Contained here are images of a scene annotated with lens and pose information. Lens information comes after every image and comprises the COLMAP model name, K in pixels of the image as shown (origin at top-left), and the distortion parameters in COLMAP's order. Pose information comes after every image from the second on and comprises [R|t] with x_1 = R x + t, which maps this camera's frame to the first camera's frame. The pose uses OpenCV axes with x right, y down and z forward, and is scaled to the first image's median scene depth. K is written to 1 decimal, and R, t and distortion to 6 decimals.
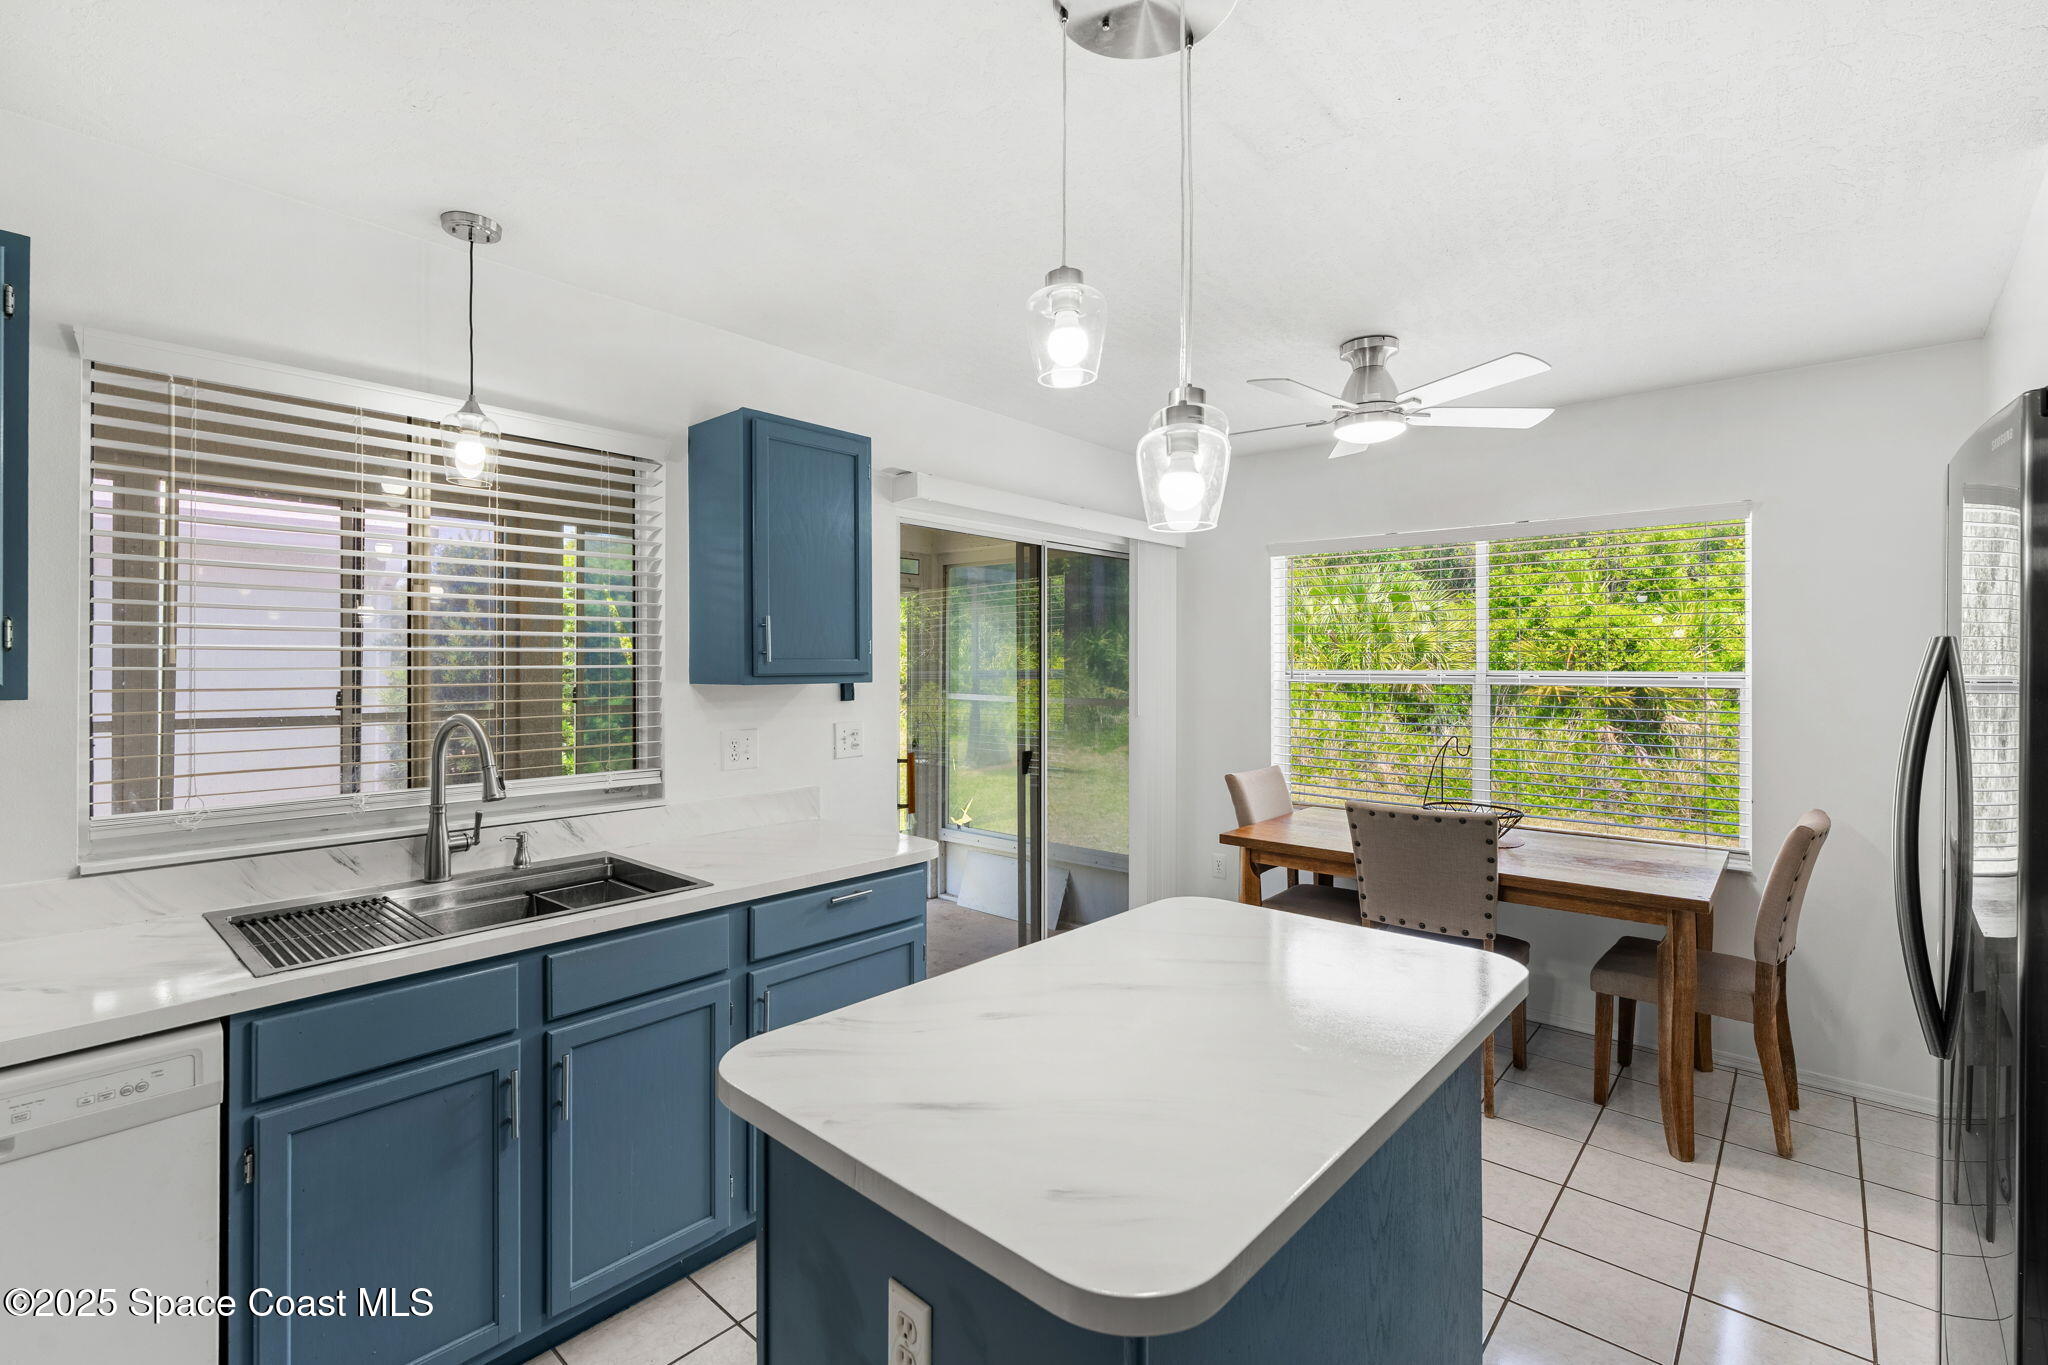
lens RADIAL K [[911.6, 0, 1015.7], [0, 911.6, 662.0], [0, 0, 1]] dist [-0.002486, 0.000026]
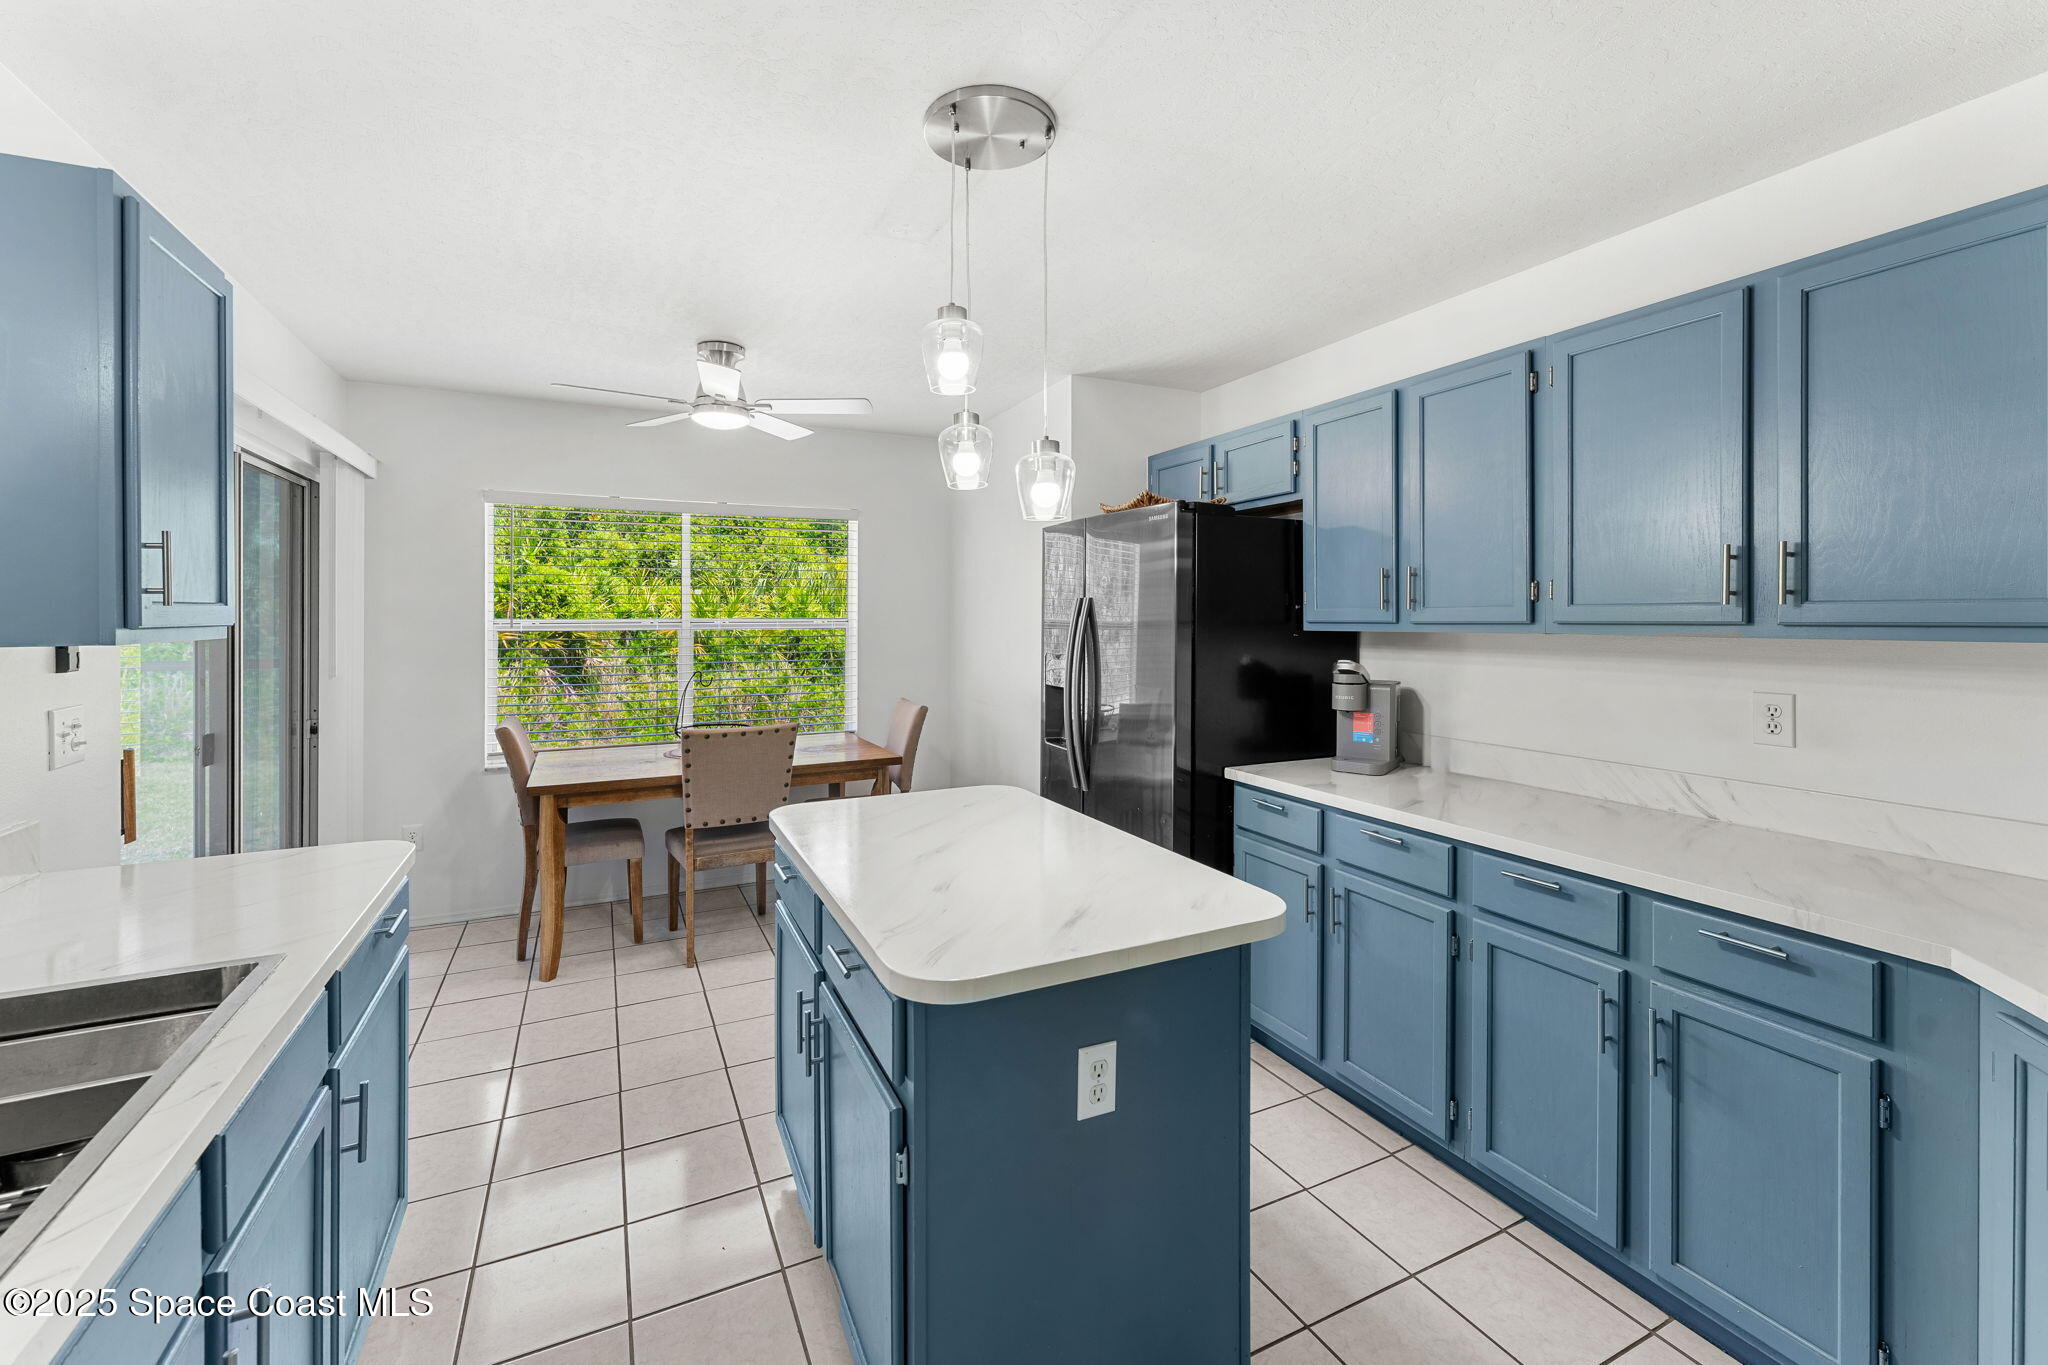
lens RADIAL K [[835.2, 0, 1005.1], [0, 835.2, 622.5], [0, 0, 1]] dist [0.000252, -0.000135]
pose [[0.378405, -0.010335, 0.925582, -0.241539], [0.001563, 0.999943, 0.010526, 0.002047], [-0.925639, -0.002536, 0.378400, 0.111417]]
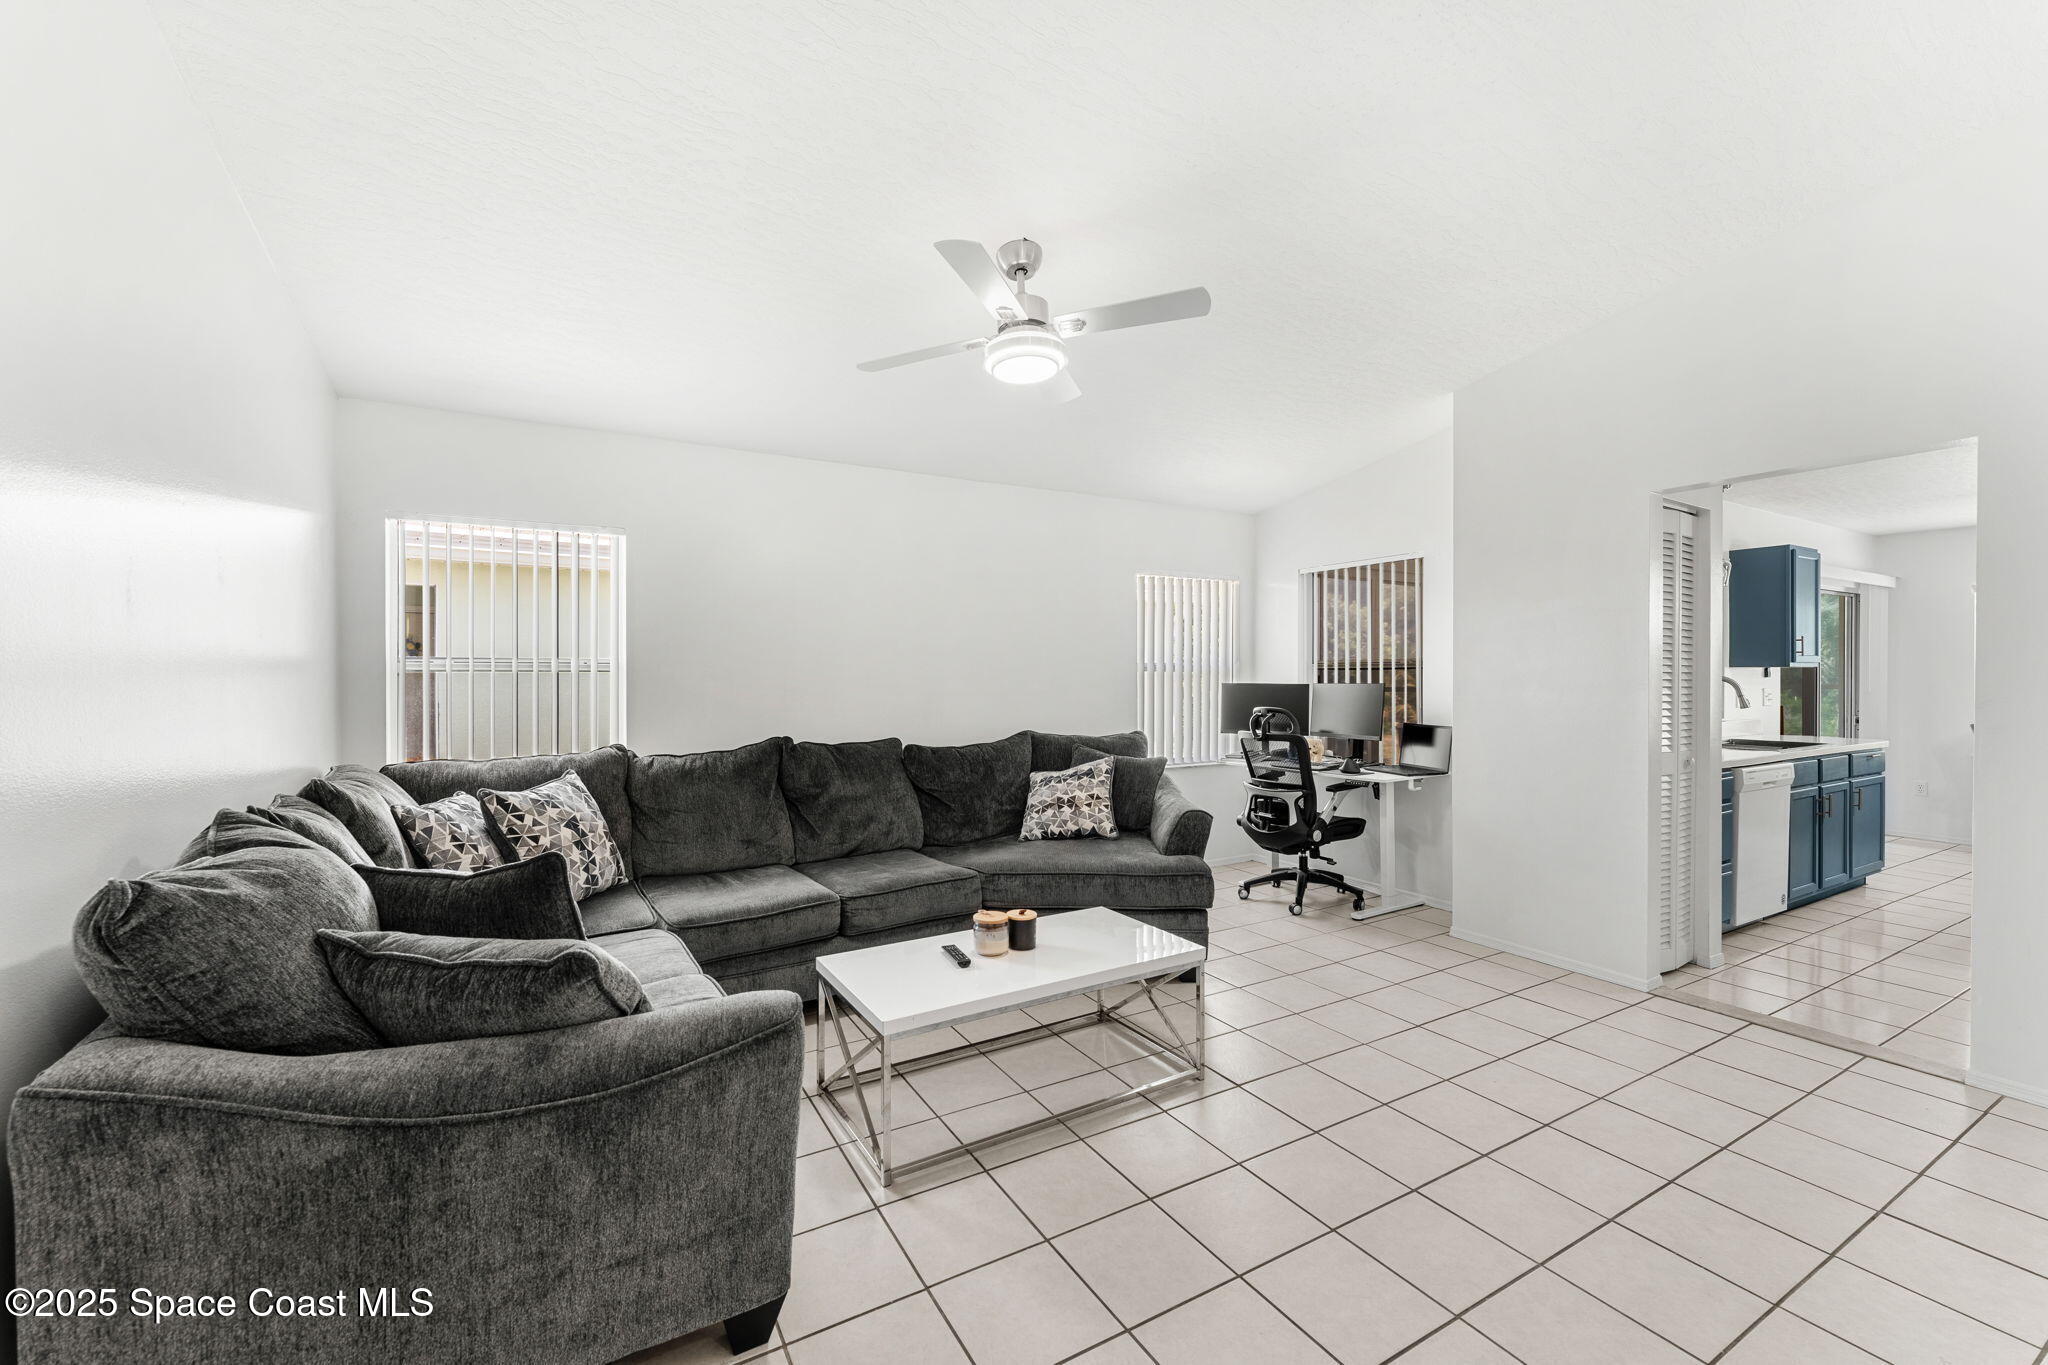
lens RADIAL K [[835.2, 0, 1029.2], [0, 835.2, 677.2], [0, 0, 1]] dist [0.000252, -0.000135]
pose [[0.951346, 0.004569, -0.308090, -0.609334], [-0.000650, 0.999918, 0.012820, 0.011198], [0.308124, -0.011996, 0.951271, -0.655102]]
